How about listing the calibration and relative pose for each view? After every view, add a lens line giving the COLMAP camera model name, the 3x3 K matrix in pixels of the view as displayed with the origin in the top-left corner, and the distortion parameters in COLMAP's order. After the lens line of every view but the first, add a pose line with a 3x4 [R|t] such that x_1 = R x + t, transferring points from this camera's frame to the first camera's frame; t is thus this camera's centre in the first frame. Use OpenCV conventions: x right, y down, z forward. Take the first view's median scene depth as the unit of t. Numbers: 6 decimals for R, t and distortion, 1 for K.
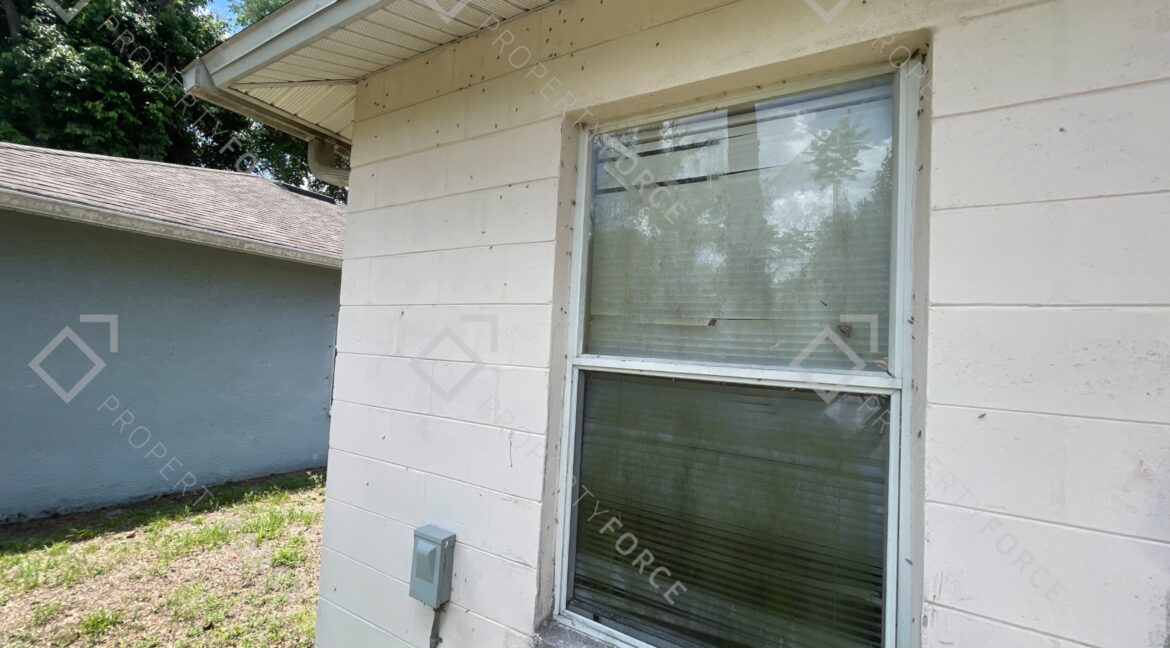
lens RADIAL K [[472.4, 0, 589.5], [0, 472.4, 321.2], [0, 0, 1]] dist [-0.002311, 0.000627]
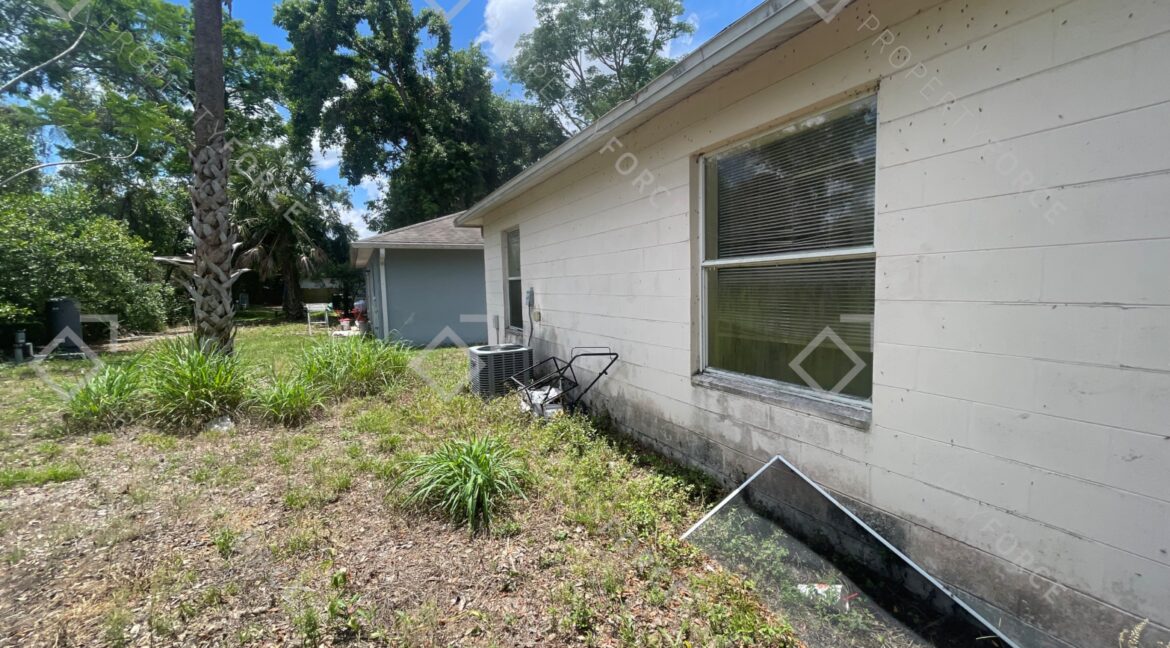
lens RADIAL K [[472.4, 0, 585.6], [0, 472.4, 328.2], [0, 0, 1]] dist [-0.002311, 0.000627]
pose [[0.826077, -0.024246, -0.563036, 3.490443], [0.102124, 0.988974, 0.107246, 0.149197], [0.554228, -0.146093, 0.819444, -2.741053]]
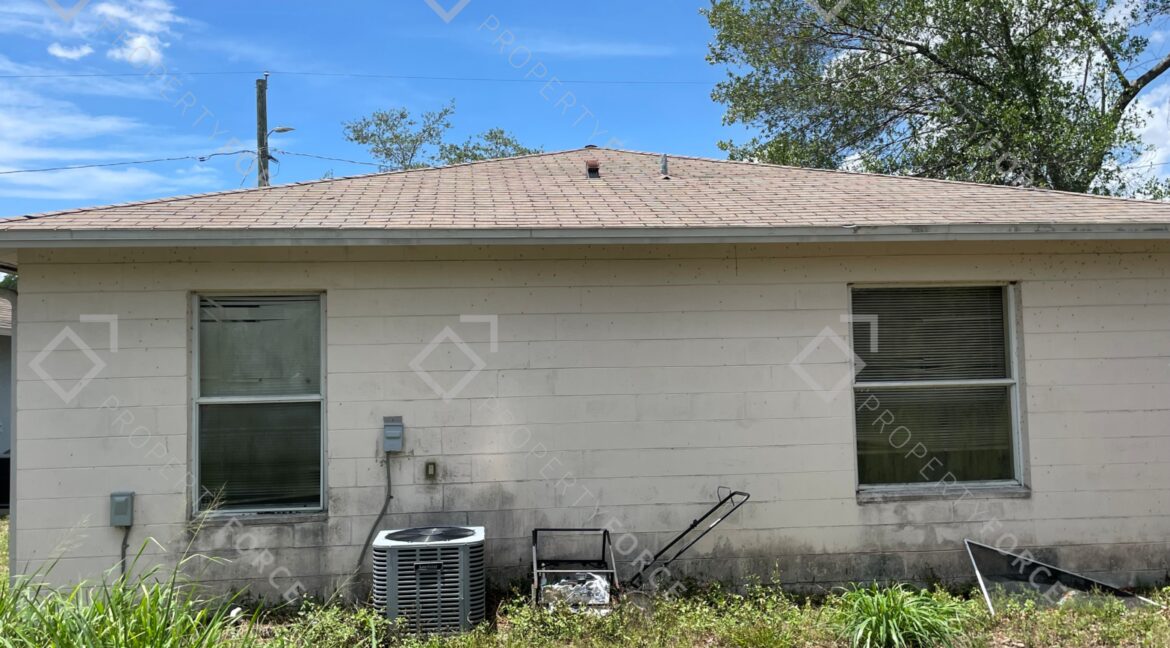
lens RADIAL K [[957.9, 0, 588.8], [0, 957.9, 321.3], [0, 0, 1]] dist [0.016263, 0.000200]
pose [[0.820651, -0.045624, 0.569605, -1.060885], [0.033356, 0.998933, 0.031954, -0.366423], [-0.570455, -0.007223, 0.821297, -3.705488]]
